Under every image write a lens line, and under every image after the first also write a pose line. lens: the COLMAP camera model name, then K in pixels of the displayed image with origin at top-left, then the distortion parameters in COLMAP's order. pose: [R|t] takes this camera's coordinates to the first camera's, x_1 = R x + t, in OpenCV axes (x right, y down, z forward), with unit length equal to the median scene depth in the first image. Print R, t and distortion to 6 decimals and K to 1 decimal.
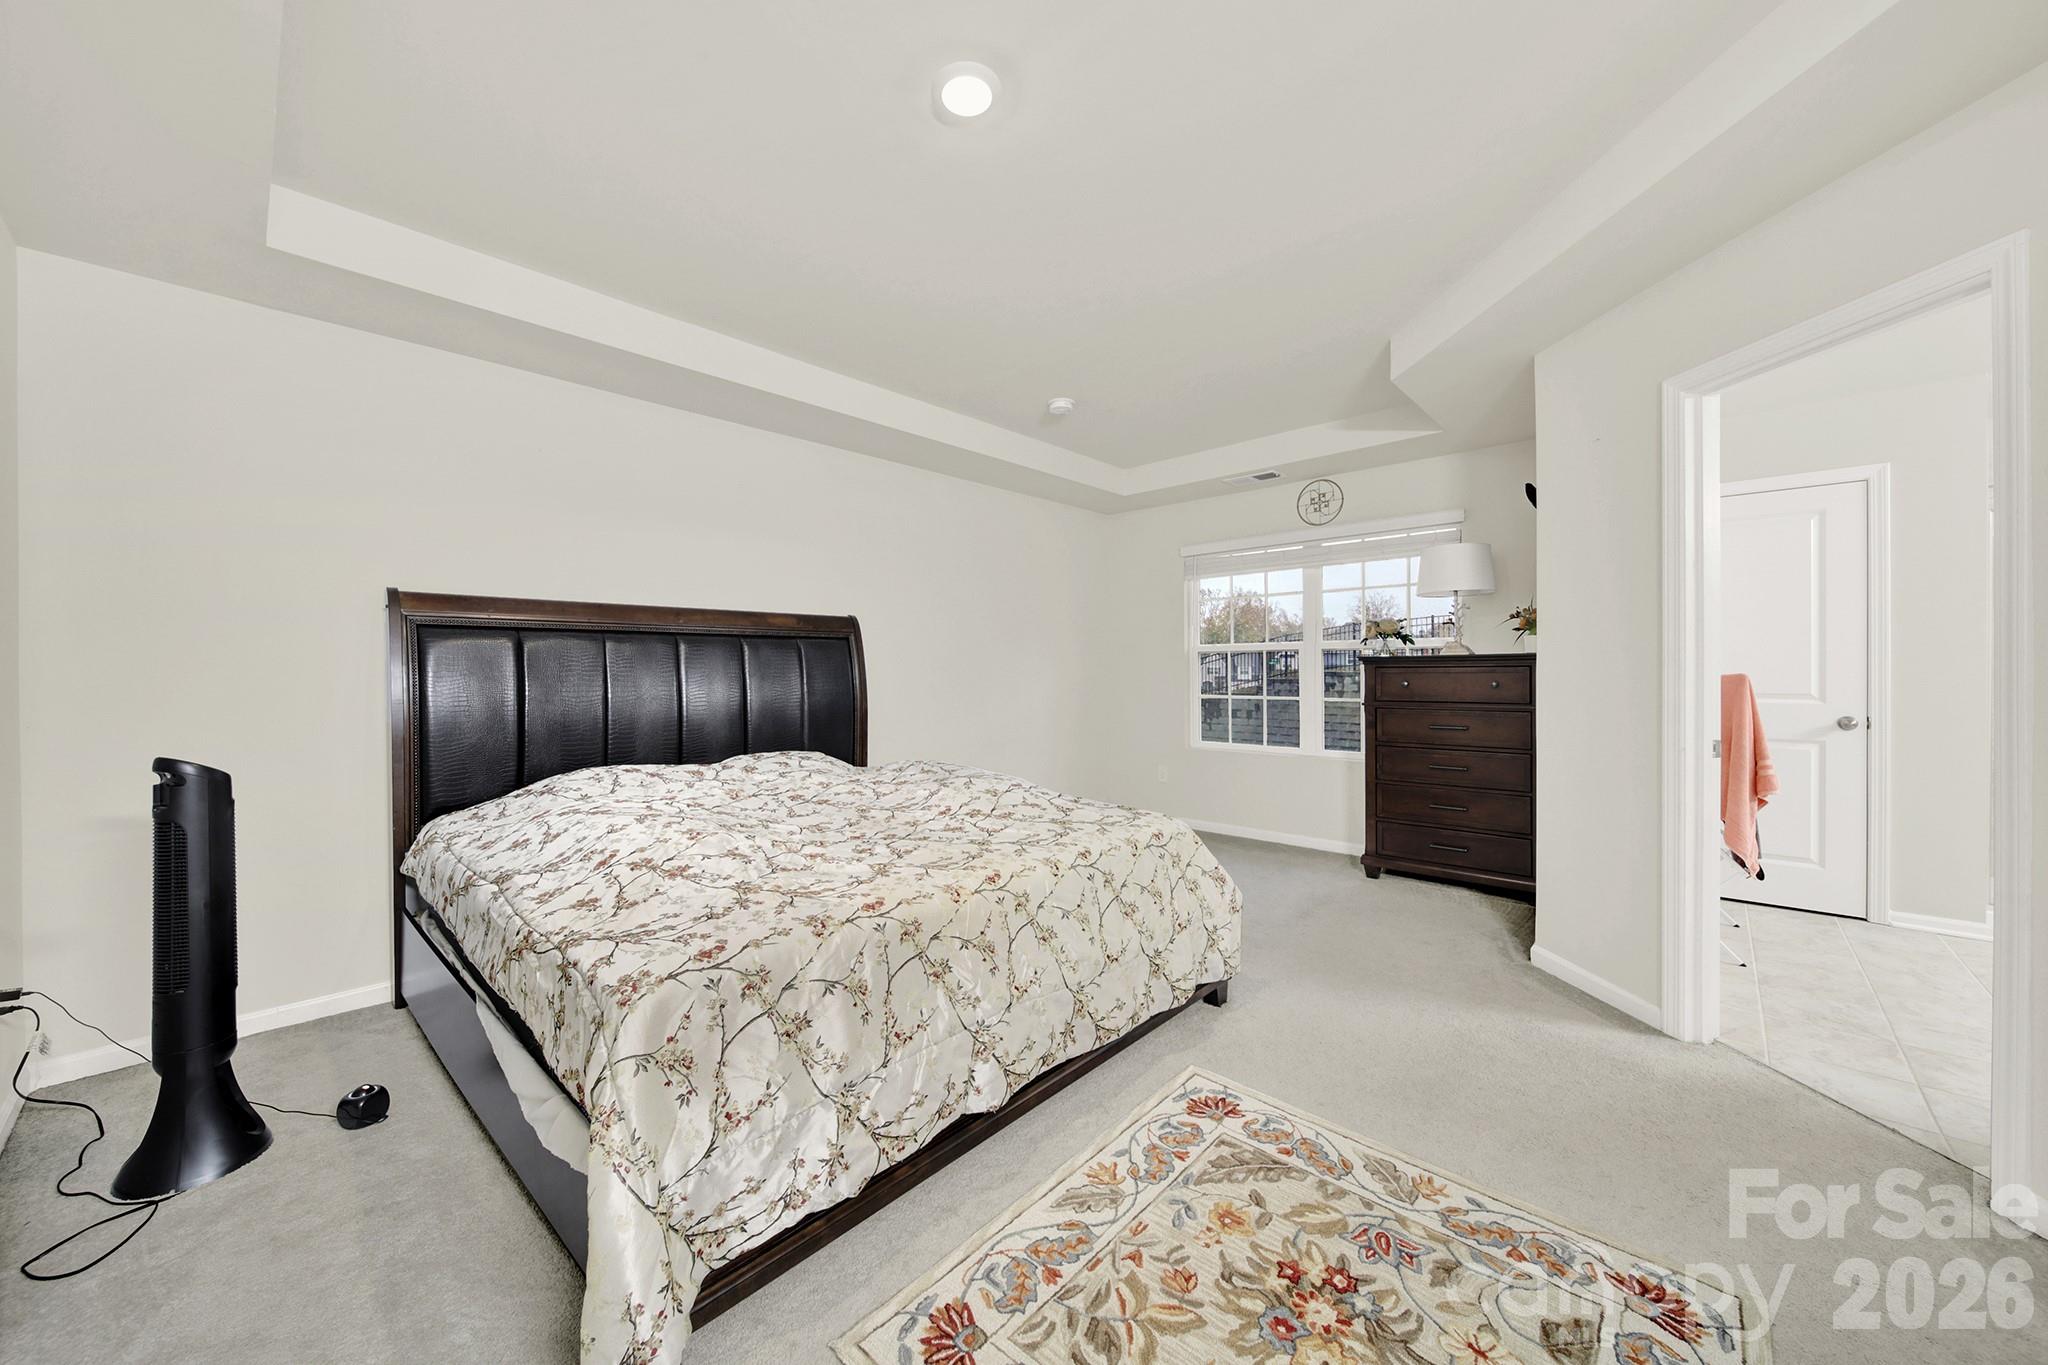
lens RADIAL K [[729.3, 0, 1012.8], [0, 729.3, 675.7], [0, 0, 1]] dist [-0.002661, -0.000190]
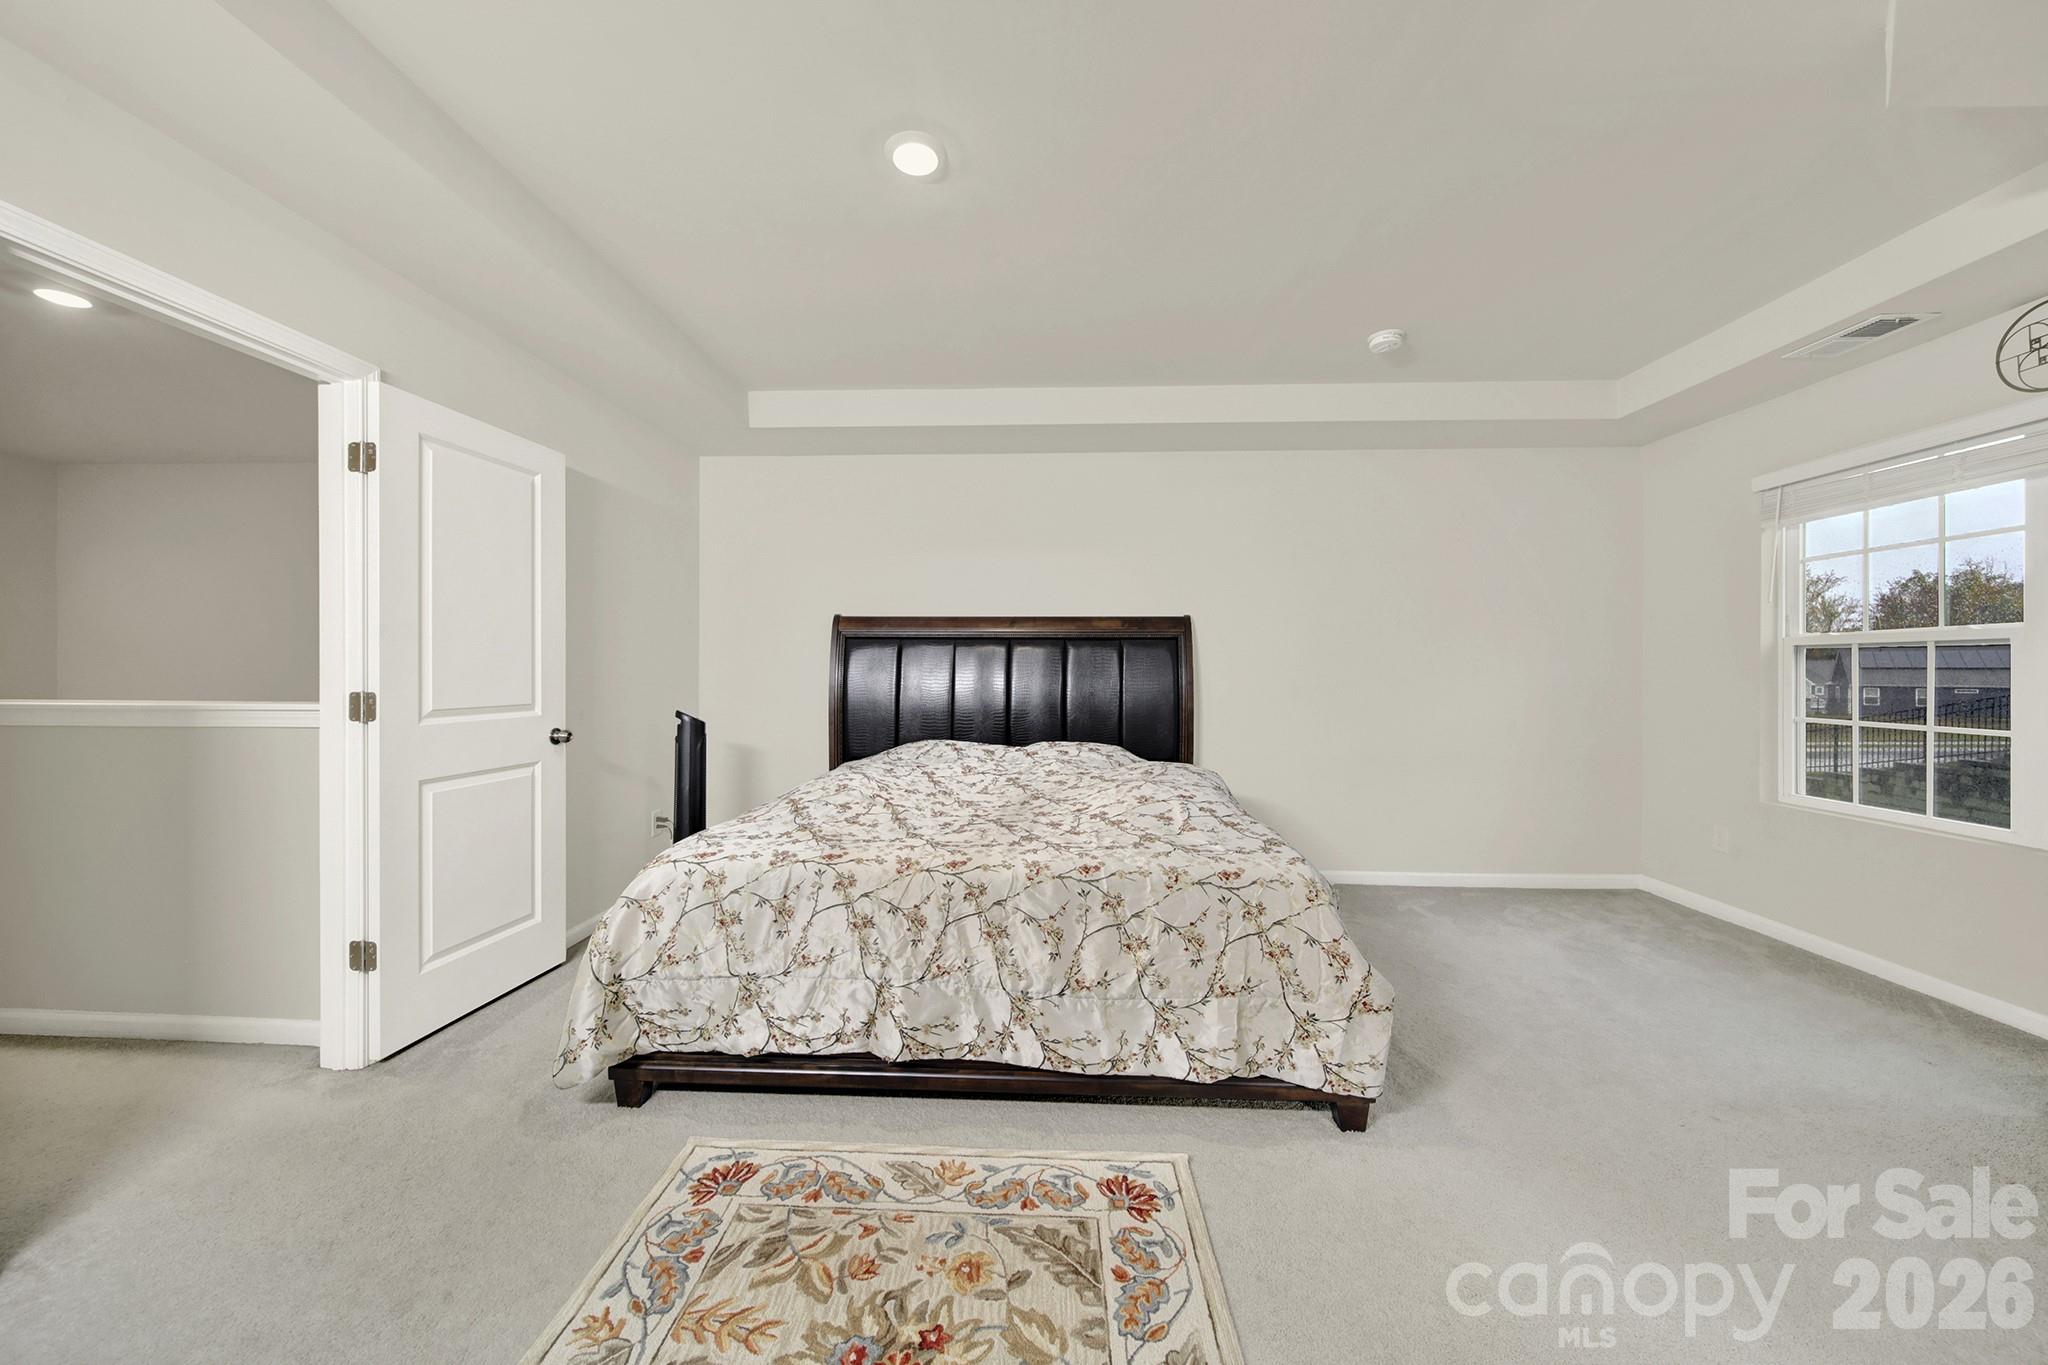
lens RADIAL K [[729.3, 0, 1012.8], [0, 729.3, 675.7], [0, 0, 1]] dist [-0.002661, -0.000190]
pose [[0.656295, 0.014809, -0.754359, 0.812408], [-0.014194, 0.999873, 0.007280, -0.007542], [0.754371, 0.005930, 0.656422, 0.348488]]
